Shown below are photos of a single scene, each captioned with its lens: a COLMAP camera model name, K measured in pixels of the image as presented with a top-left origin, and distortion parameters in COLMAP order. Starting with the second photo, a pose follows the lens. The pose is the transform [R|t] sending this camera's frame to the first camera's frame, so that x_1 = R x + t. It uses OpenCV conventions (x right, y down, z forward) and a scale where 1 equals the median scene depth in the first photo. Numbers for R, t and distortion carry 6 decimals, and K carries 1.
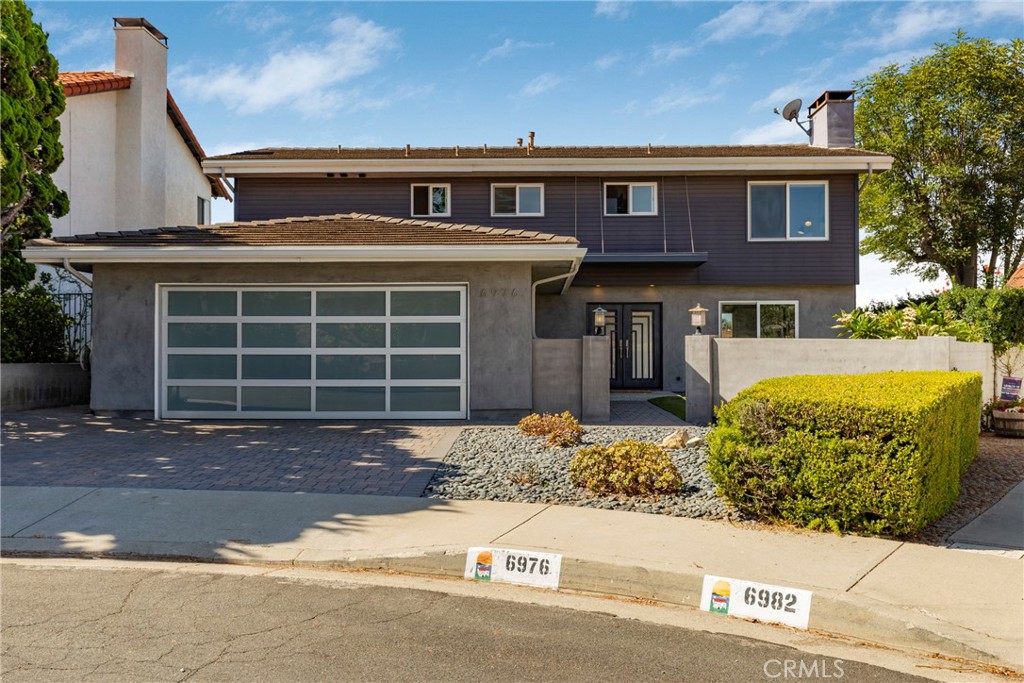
lens RADIAL K [[947.5, 0, 512.0], [0, 947.5, 341.5], [0, 0, 1]] dist [0.000595, 0.003699]
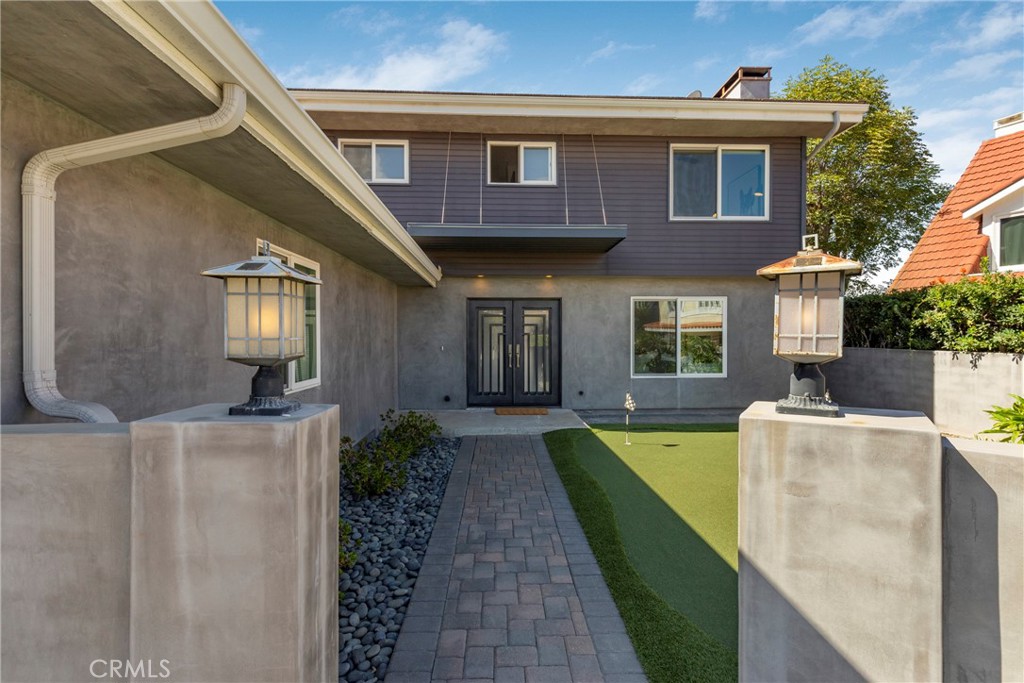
lens RADIAL K [[456.1, 0, 512.0], [0, 456.1, 341.5], [0, 0, 1]] dist [-0.001476, -0.000177]
pose [[0.997663, -0.000415, 0.068330, 0.091354], [-0.001422, 0.999639, 0.026822, -0.014960], [-0.068317, -0.026856, 0.997302, 0.622442]]
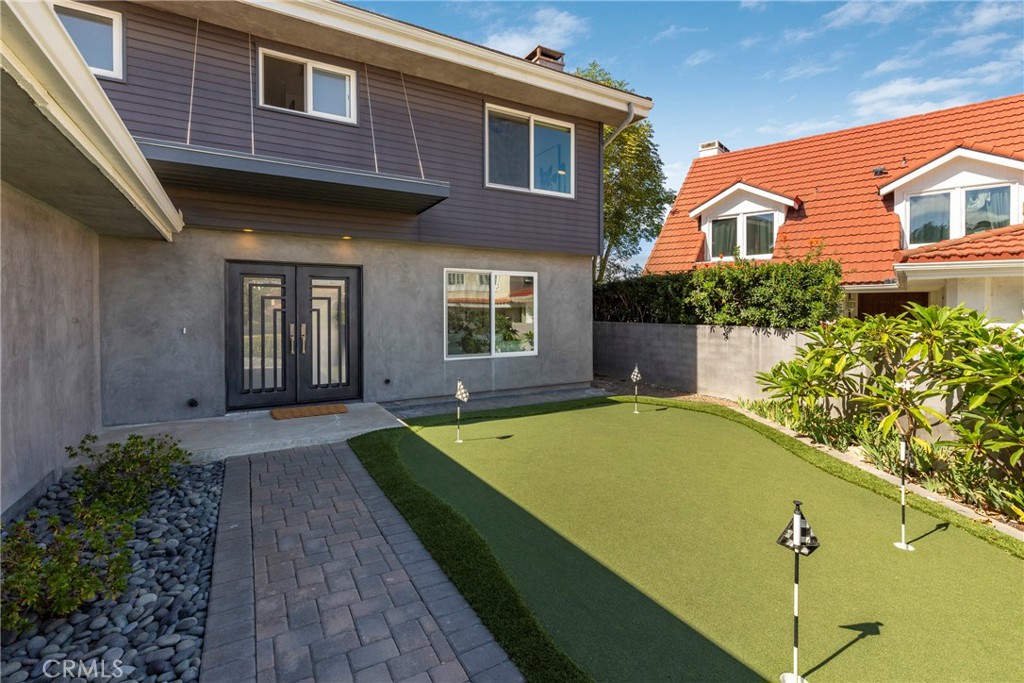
lens RADIAL K [[469.4, 0, 513.6], [0, 469.4, 314.9], [0, 0, 1]] dist [0.001969, -0.000053]
pose [[0.850607, -0.003247, 0.525792, 0.078267], [-0.008003, 0.999785, 0.019121, -0.014782], [-0.525742, -0.020472, 0.850398, 0.676746]]
